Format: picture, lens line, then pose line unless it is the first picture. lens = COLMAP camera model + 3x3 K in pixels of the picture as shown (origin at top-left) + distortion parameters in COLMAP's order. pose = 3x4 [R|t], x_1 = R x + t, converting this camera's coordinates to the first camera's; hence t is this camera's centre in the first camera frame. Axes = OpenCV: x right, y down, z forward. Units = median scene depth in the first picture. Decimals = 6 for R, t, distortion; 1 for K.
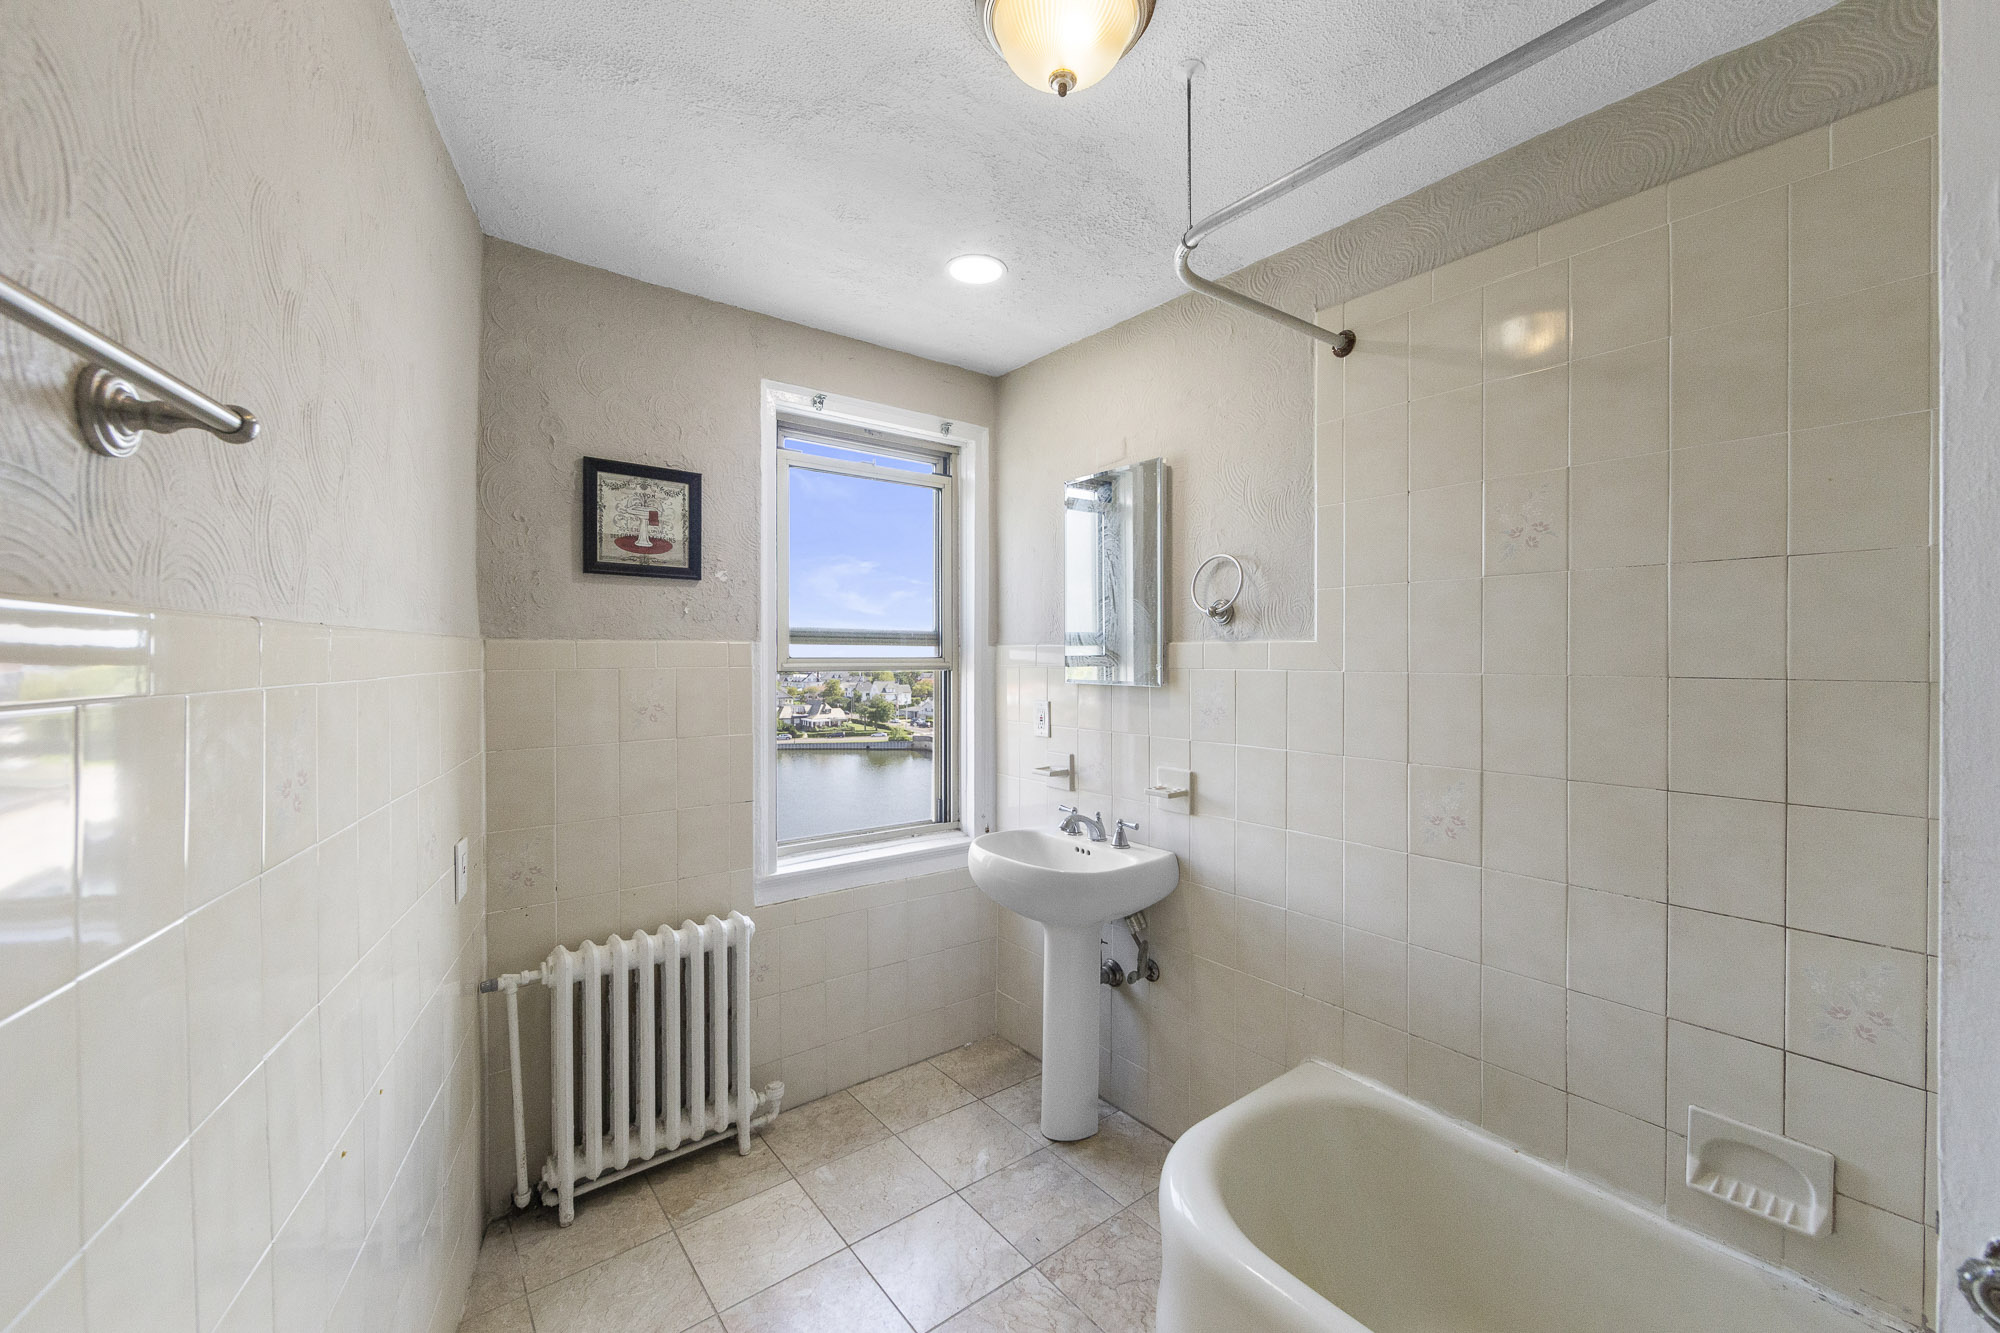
lens RADIAL K [[784.0, 0, 983.9], [0, 784.0, 658.9], [0, 0, 1]] dist [-0.000287, -0.000013]
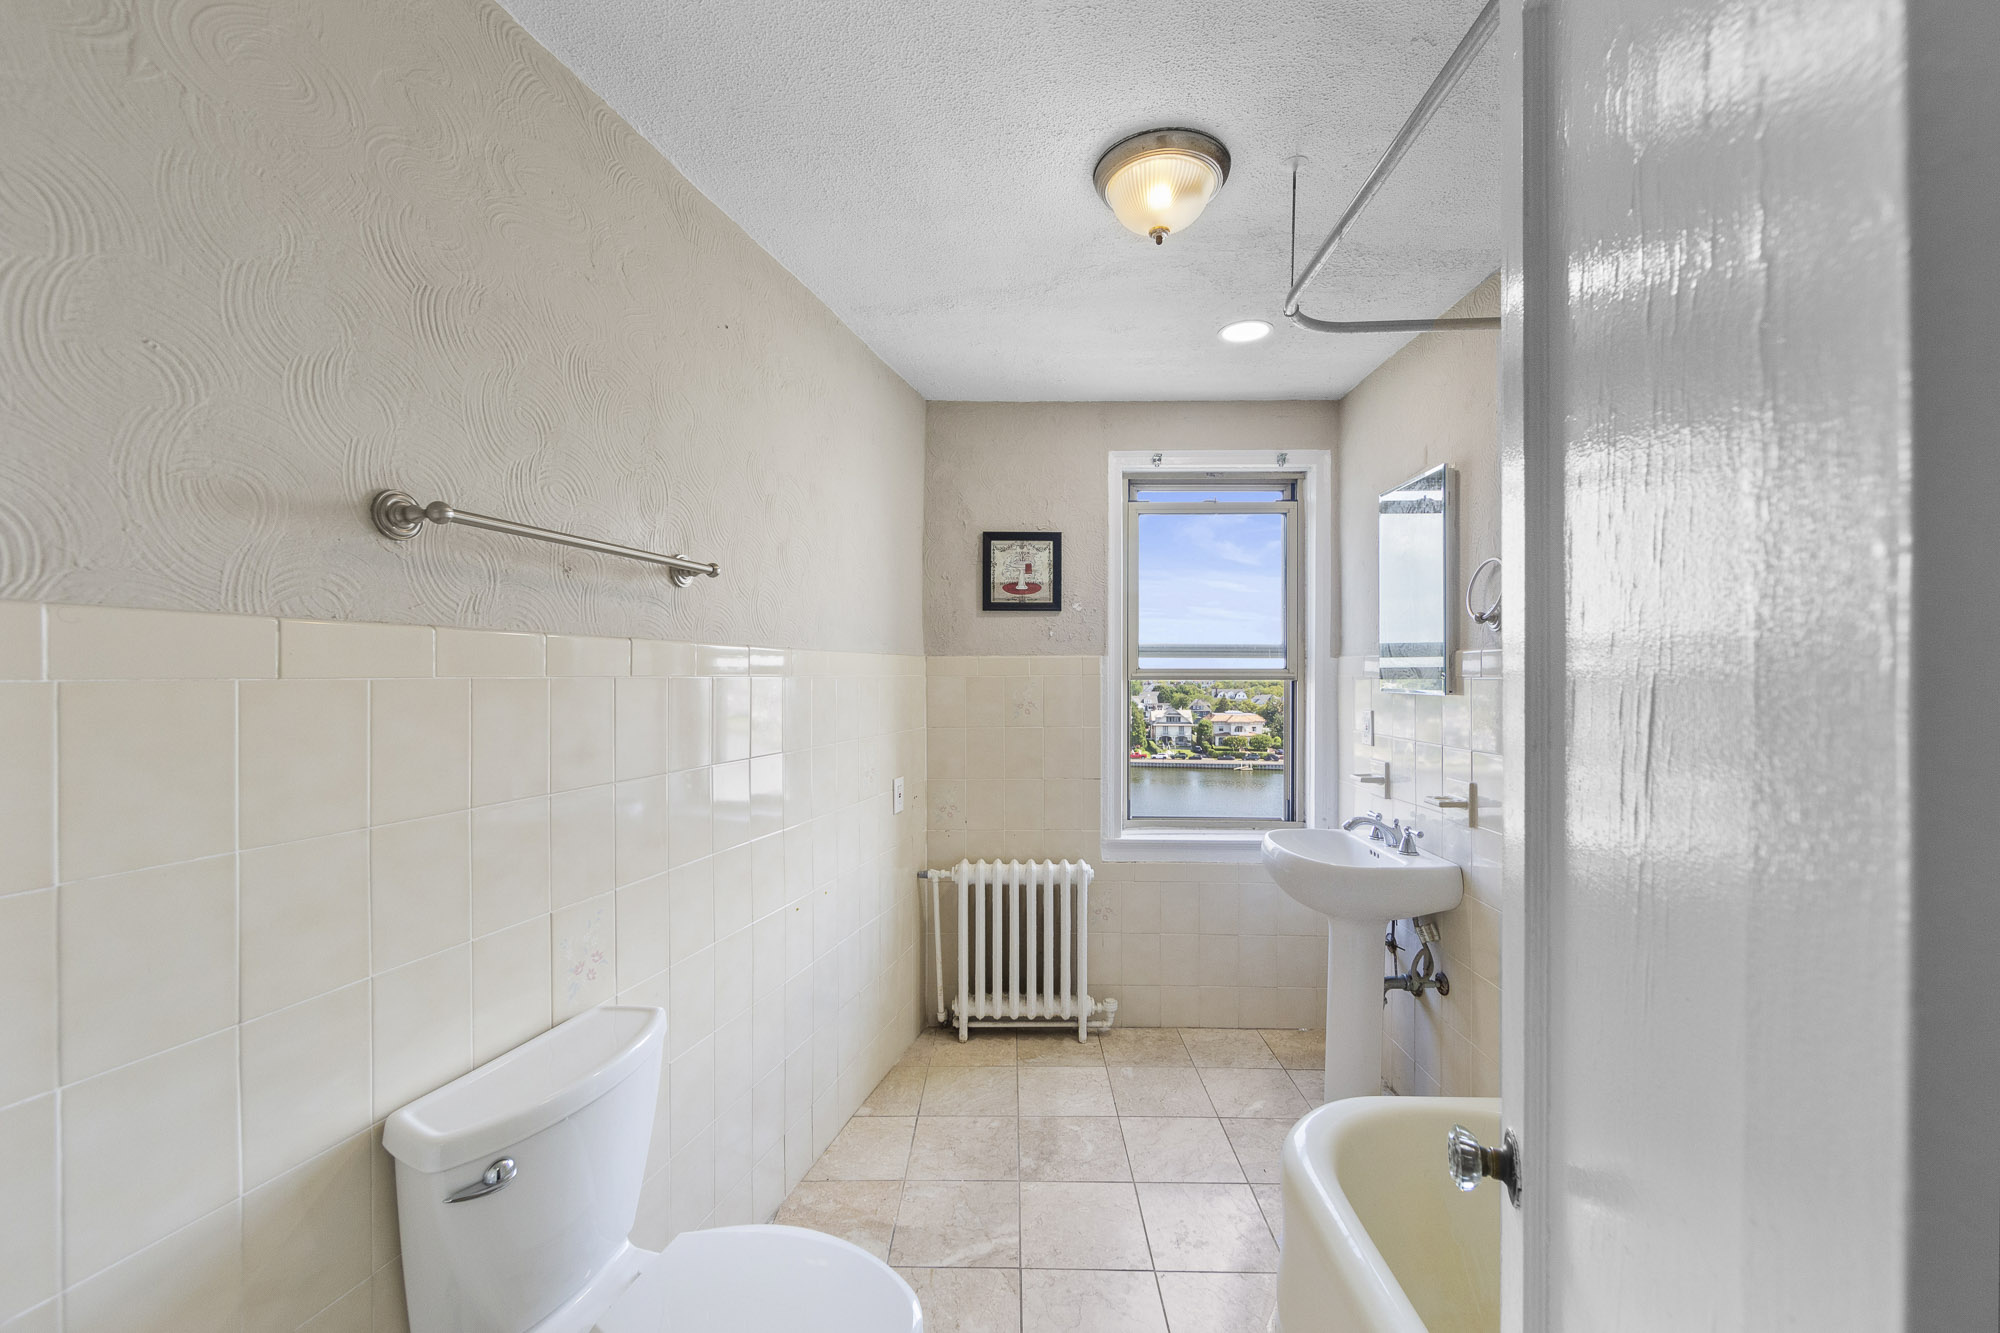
lens RADIAL K [[786.7, 0, 1002.4], [0, 786.7, 674.3], [0, 0, 1]] dist [-0.001543, -0.000123]
pose [[0.781421, -0.000443, -0.624004, 0.415342], [-0.002521, 0.999989, -0.003866, 0.014719], [0.623999, 0.004595, 0.781411, -0.124574]]
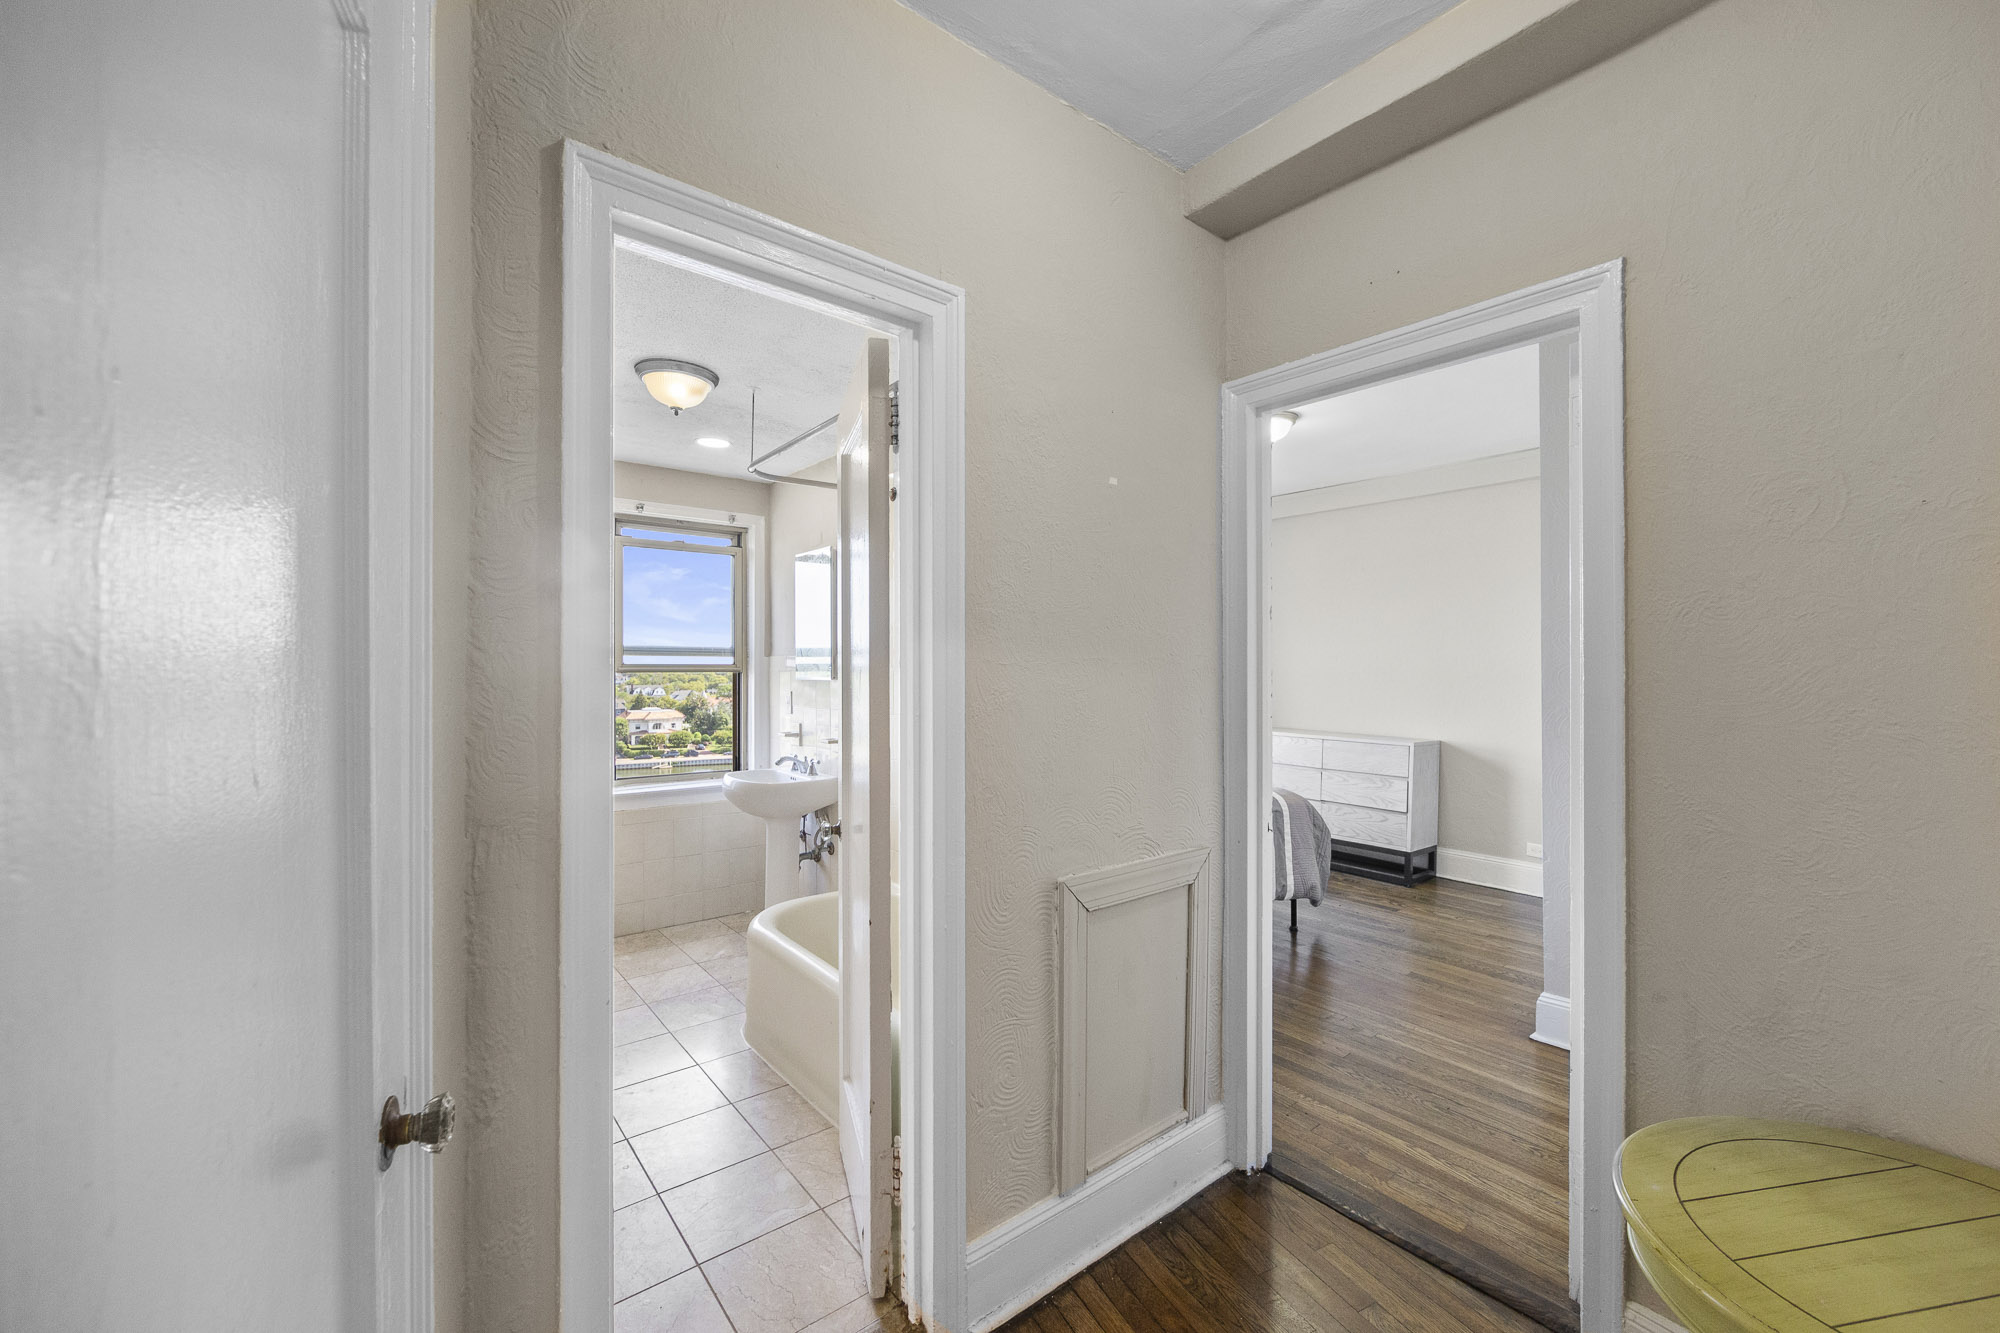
lens RADIAL K [[794.7, 0, 1001.3], [0, 794.7, 666.5], [0, 0, 1]] dist [-0.002428, -0.000491]
pose [[0.999539, -0.002507, 0.030245, 0.554208], [0.002742, 0.999966, -0.007728, 0.021081], [-0.030225, 0.007808, 0.999513, -0.760877]]
